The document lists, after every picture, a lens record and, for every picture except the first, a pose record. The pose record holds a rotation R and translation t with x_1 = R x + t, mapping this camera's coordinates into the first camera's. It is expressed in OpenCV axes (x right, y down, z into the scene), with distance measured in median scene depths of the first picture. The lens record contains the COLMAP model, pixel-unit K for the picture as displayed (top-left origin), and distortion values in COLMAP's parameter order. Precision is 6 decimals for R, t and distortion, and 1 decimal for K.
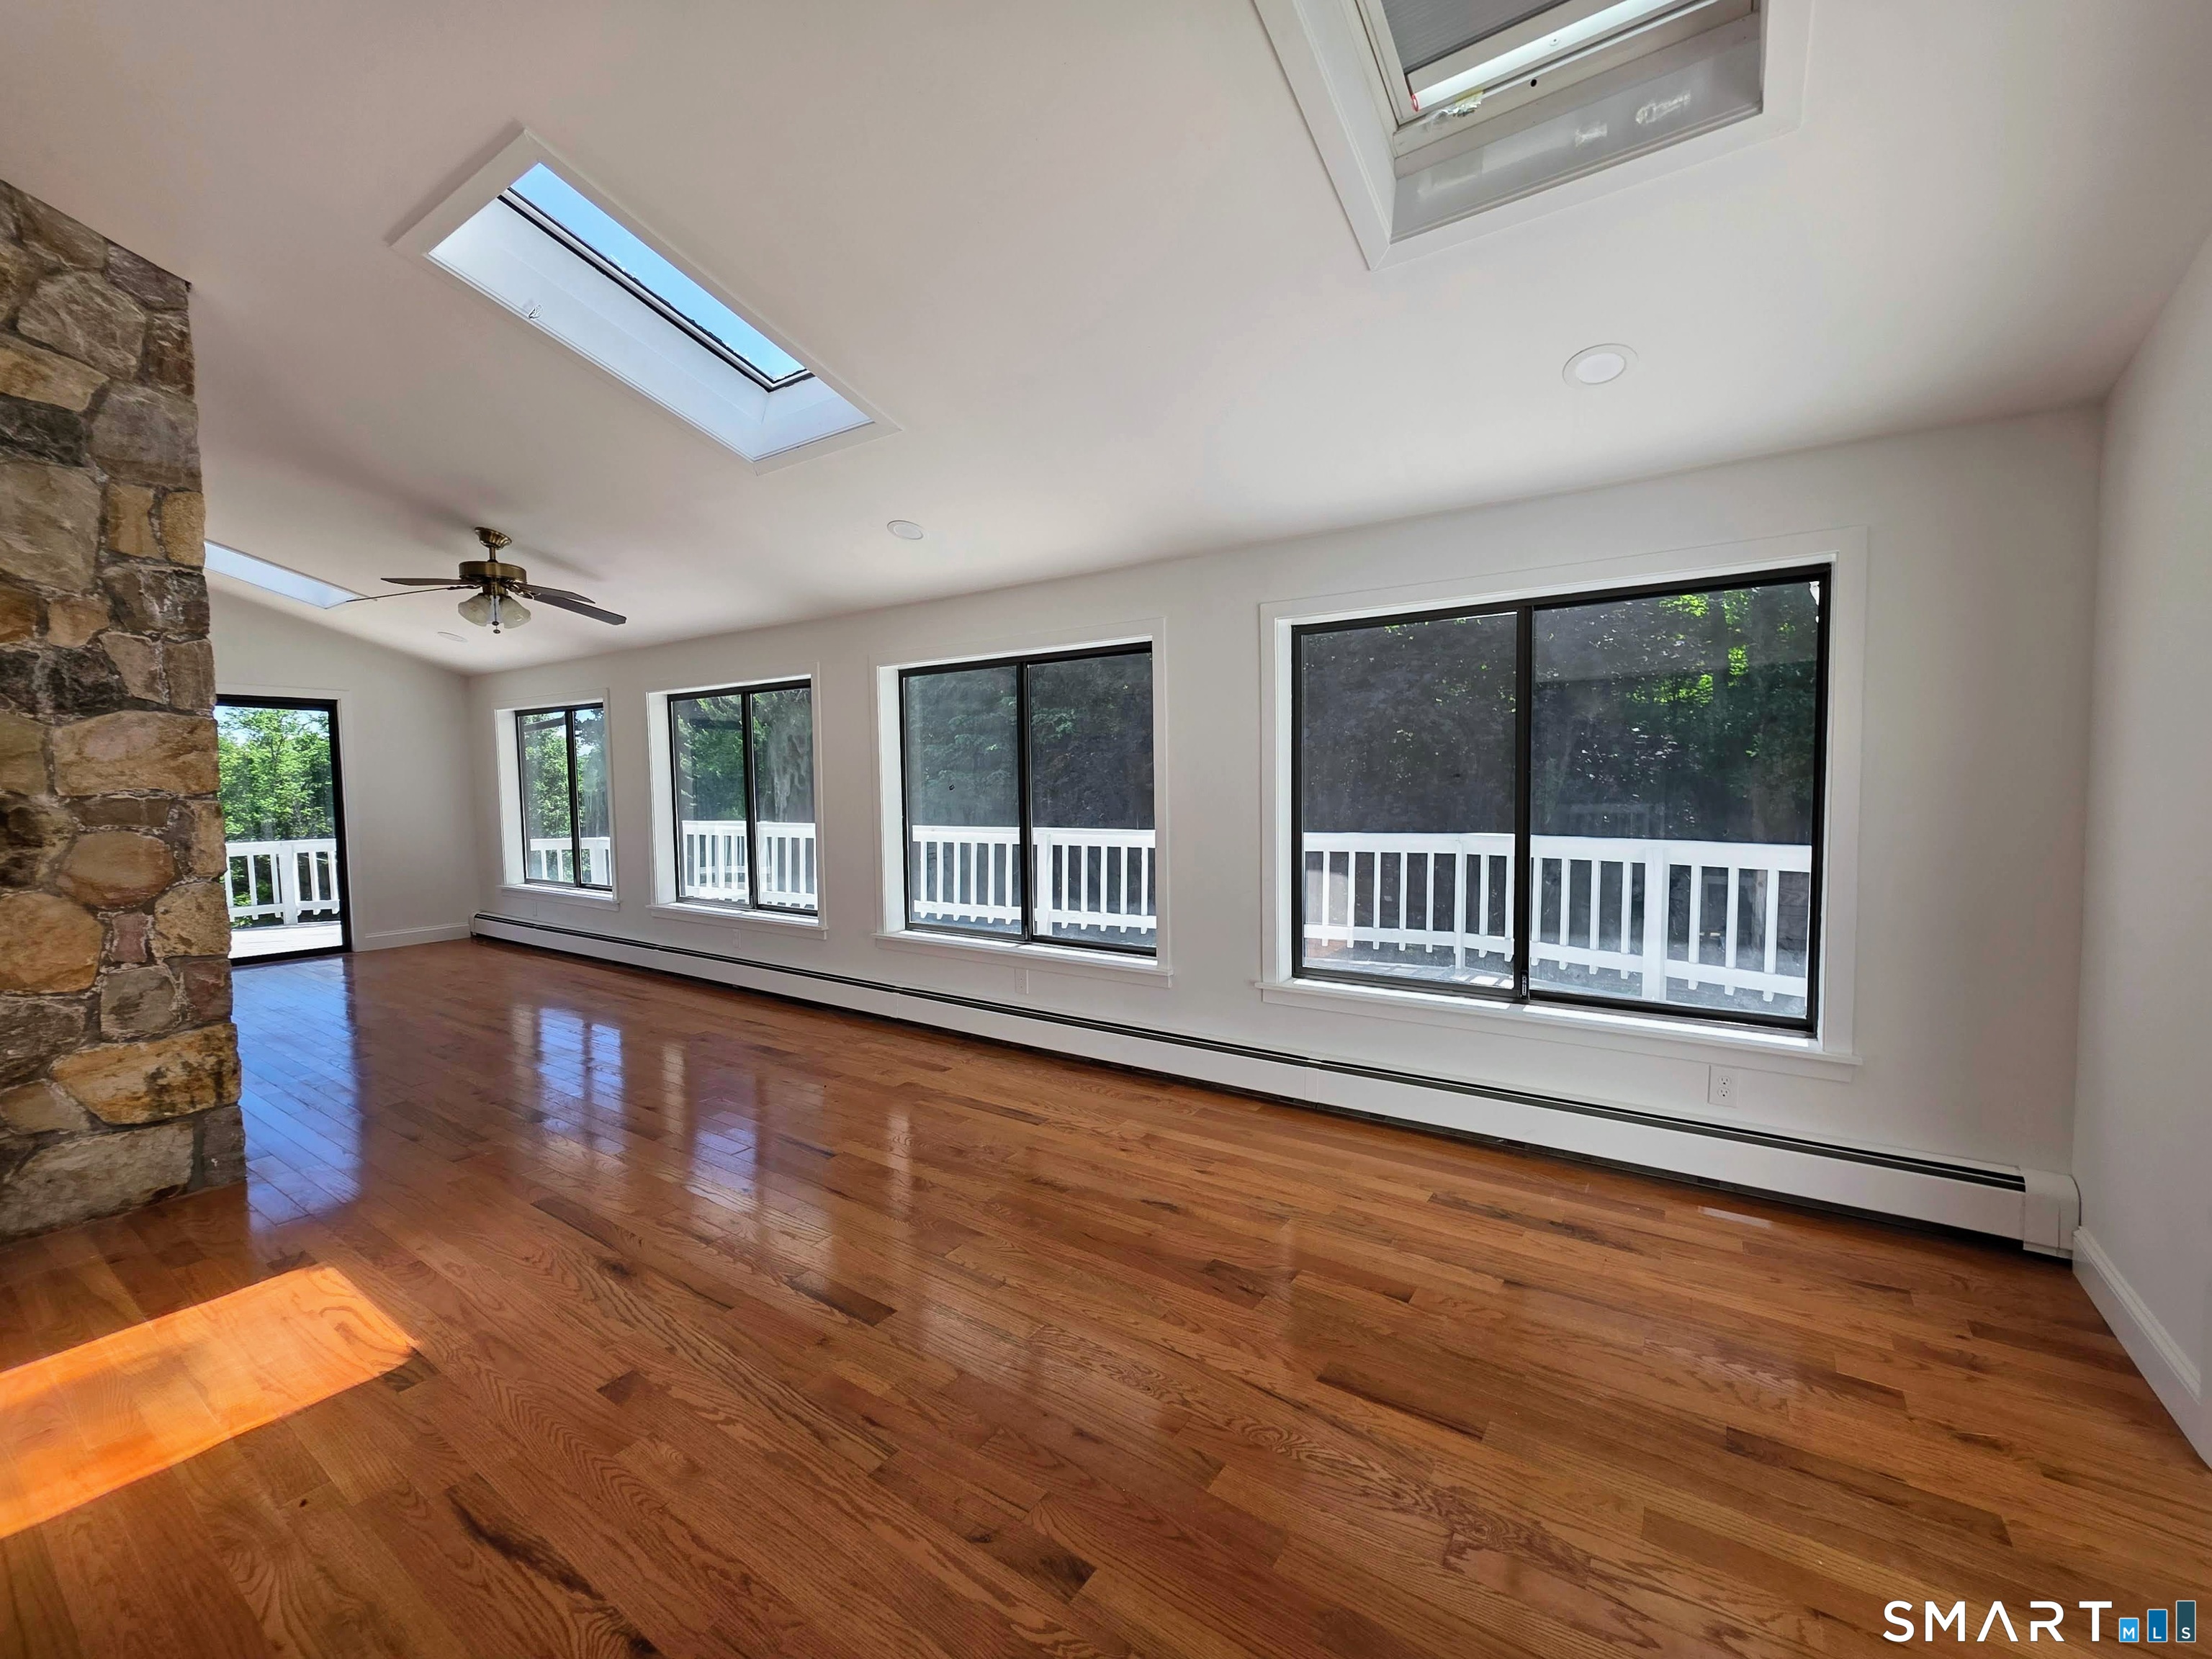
lens RADIAL K [[888.6, 0, 1119.7], [0, 888.6, 838.6], [0, 0, 1]] dist [0.000878, 0.000410]
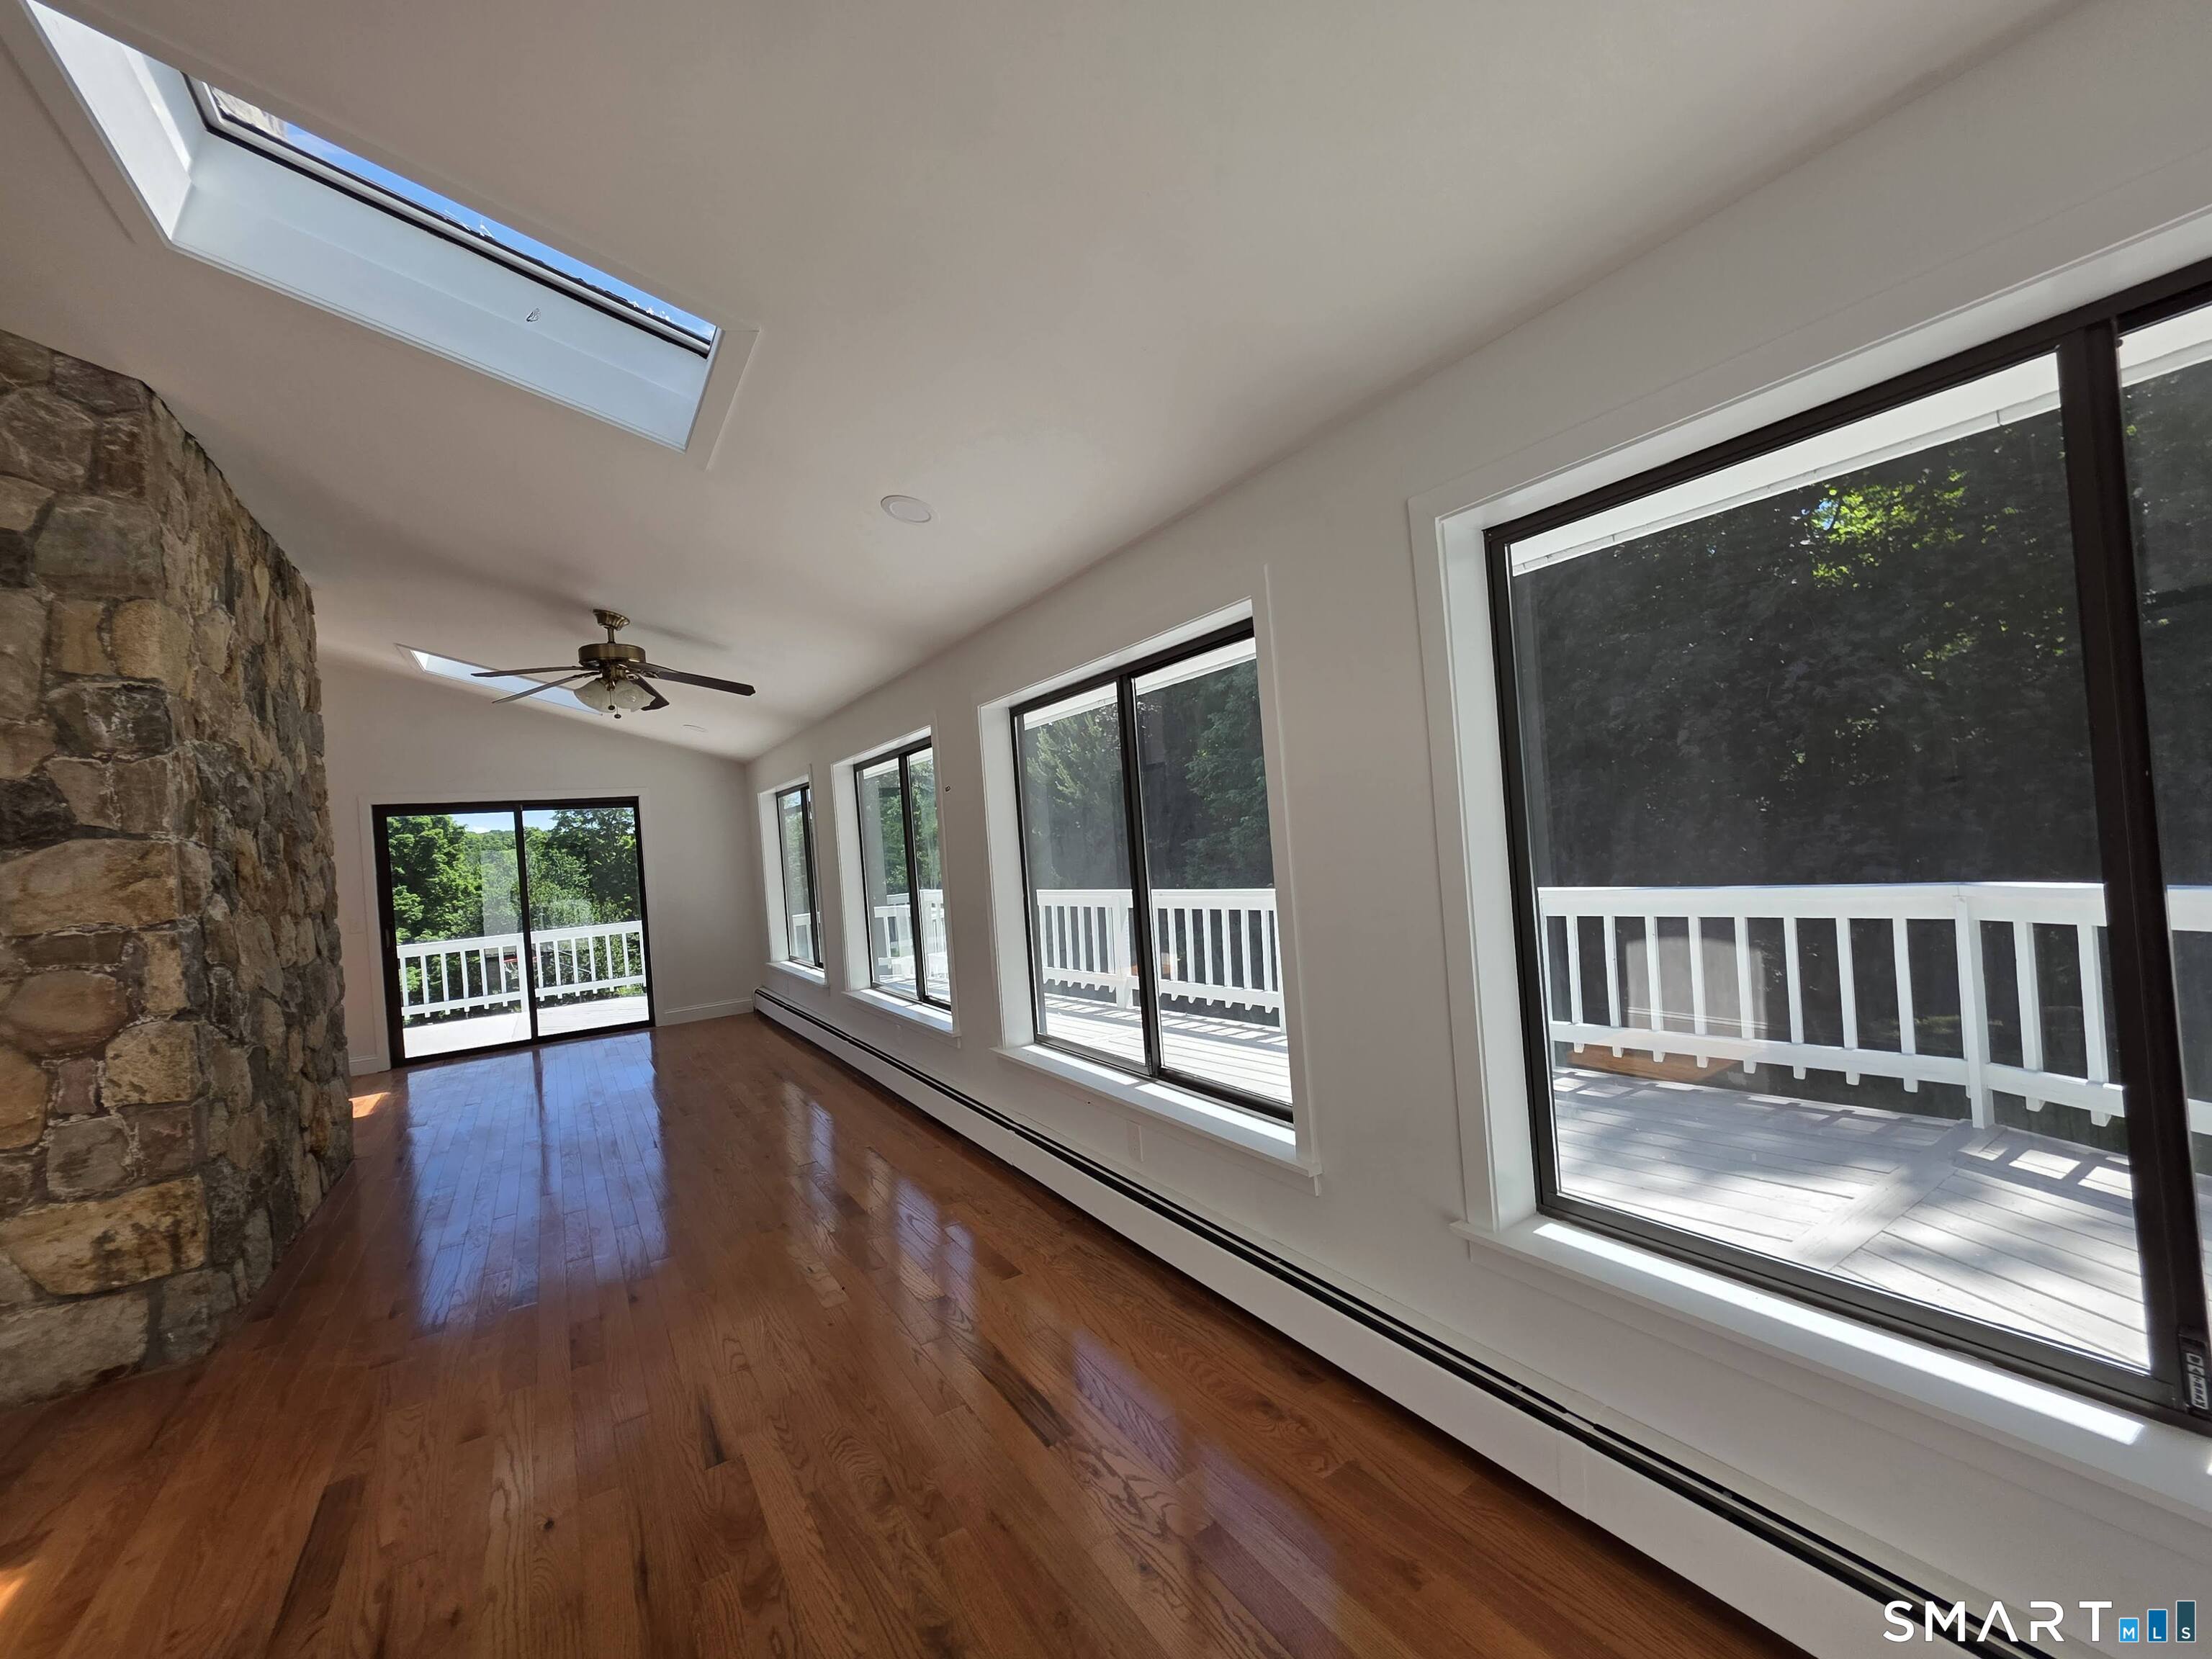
lens RADIAL K [[888.6, 0, 1119.7], [0, 888.6, 838.6], [0, 0, 1]] dist [0.000878, 0.000410]
pose [[0.917314, -0.058017, -0.393915, 0.248032], [0.039714, 0.997726, -0.054467, -0.050843], [0.396179, 0.034319, 0.917532, 0.572542]]
